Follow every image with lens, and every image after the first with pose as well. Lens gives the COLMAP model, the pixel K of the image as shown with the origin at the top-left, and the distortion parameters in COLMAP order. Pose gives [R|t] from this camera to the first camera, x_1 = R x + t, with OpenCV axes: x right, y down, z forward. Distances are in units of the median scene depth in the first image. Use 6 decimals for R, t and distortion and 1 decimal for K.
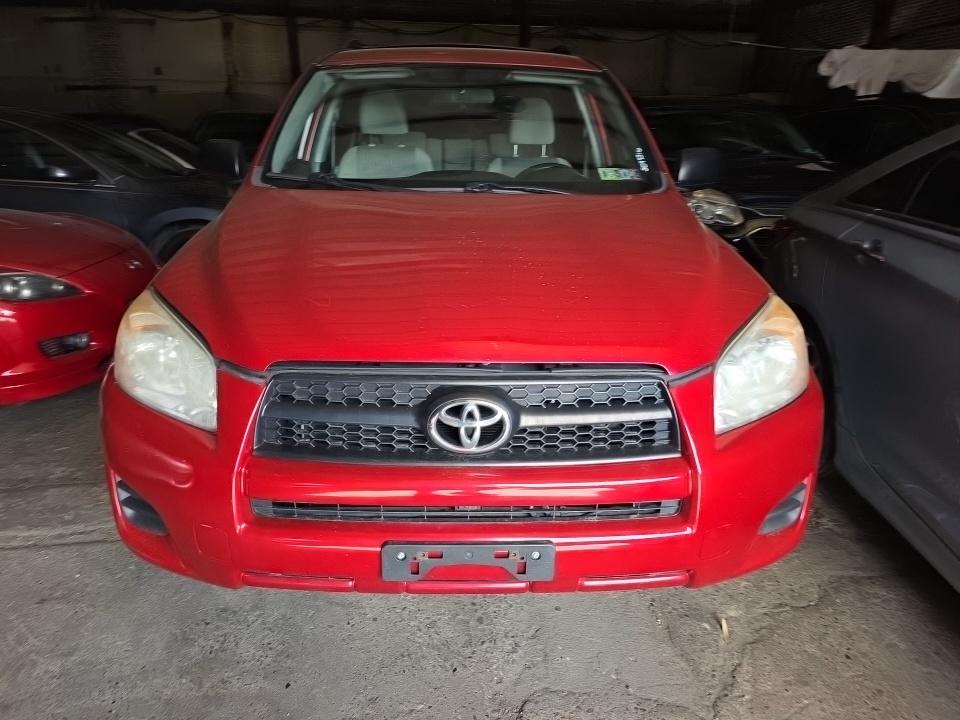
lens RADIAL K [[658.3, 0, 478.2], [0, 658.3, 355.8], [0, 0, 1]] dist [-0.001973, -0.004027]
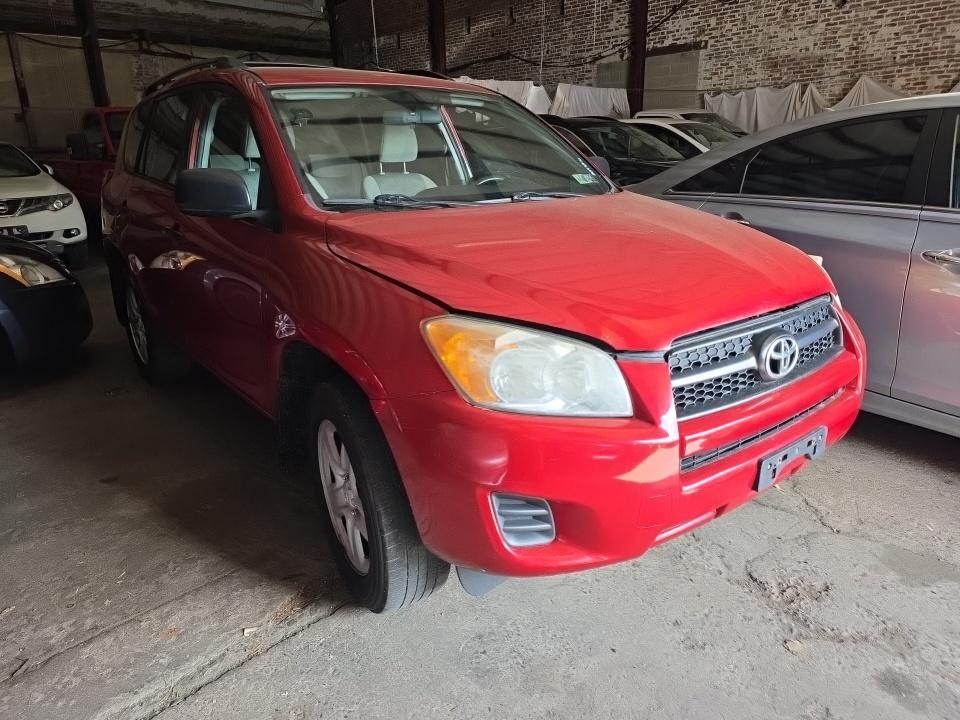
lens RADIAL K [[658.3, 0, 476.3], [0, 658.3, 364.4], [0, 0, 1]] dist [-0.001973, -0.004027]
pose [[0.791831, -0.213538, 0.572193, -0.878397], [0.222711, 0.973330, 0.055039, -0.064256], [-0.568685, 0.083852, 0.818270, 0.169485]]
